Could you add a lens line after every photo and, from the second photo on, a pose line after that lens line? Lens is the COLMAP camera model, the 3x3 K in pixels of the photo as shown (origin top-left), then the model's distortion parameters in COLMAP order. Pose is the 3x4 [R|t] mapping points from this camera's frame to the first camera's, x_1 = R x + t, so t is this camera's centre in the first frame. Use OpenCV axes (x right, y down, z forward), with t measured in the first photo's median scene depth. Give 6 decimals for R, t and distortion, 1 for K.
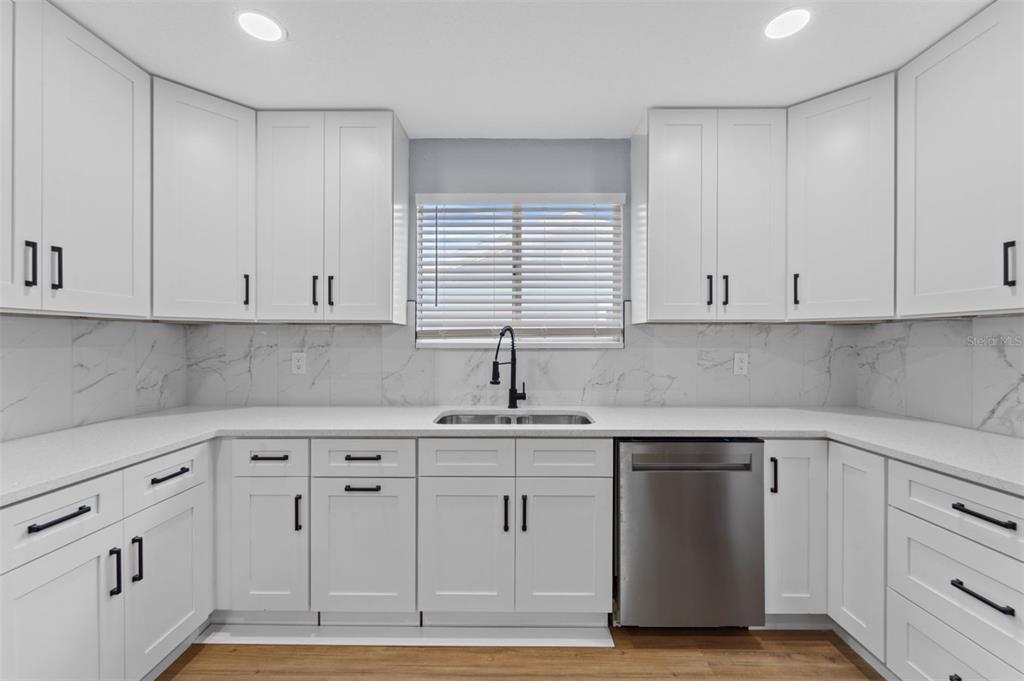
lens RADIAL K [[418.6, 0, 507.1], [0, 418.6, 341.1], [0, 0, 1]] dist [-0.001516, -0.000217]
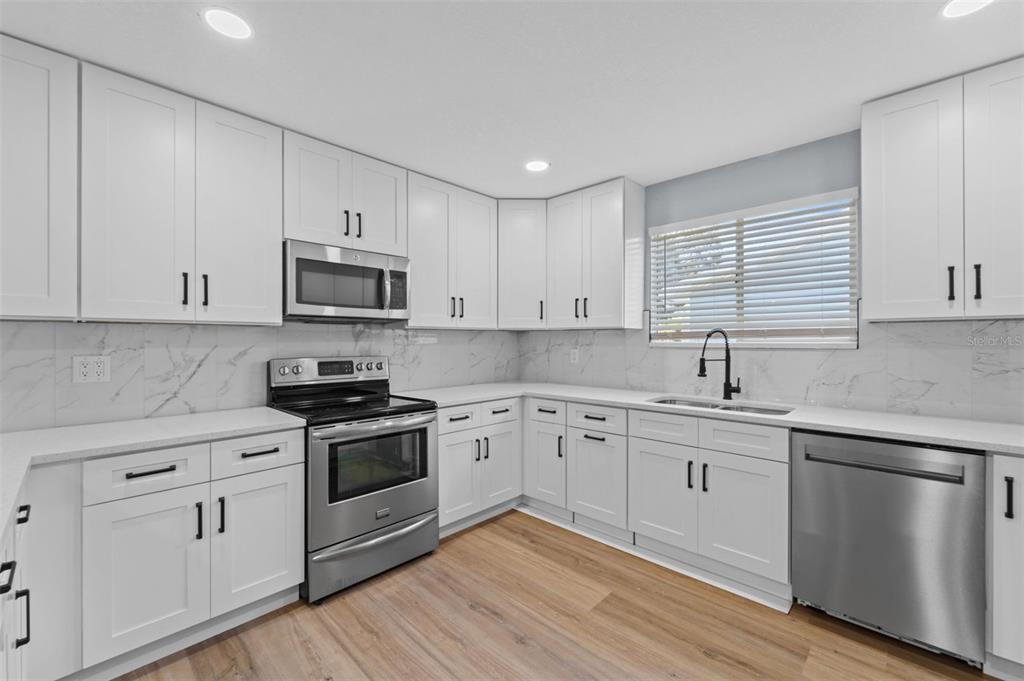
lens RADIAL K [[418.6, 0, 507.5], [0, 418.6, 340.6], [0, 0, 1]] dist [-0.001516, -0.000217]
pose [[0.721923, -0.001898, -0.691971, 0.406123], [0.000018, 0.999996, -0.002725, 0.001196], [0.691974, 0.001955, 0.721920, -0.272725]]
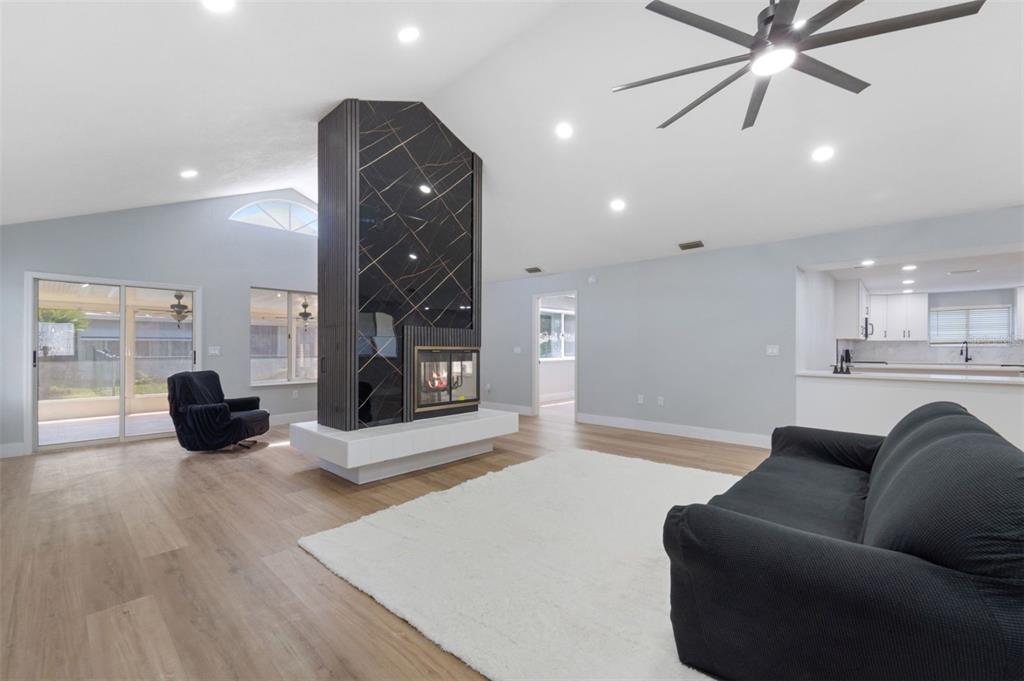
lens RADIAL K [[418.6, 0, 512.9], [0, 418.6, 348.8], [0, 0, 1]] dist [-0.001516, -0.000217]
pose [[0.752175, 0.000486, -0.658964, -0.648366], [-0.006685, 0.999954, -0.006894, 0.097932], [0.658930, 0.009590, 0.752143, -5.080989]]
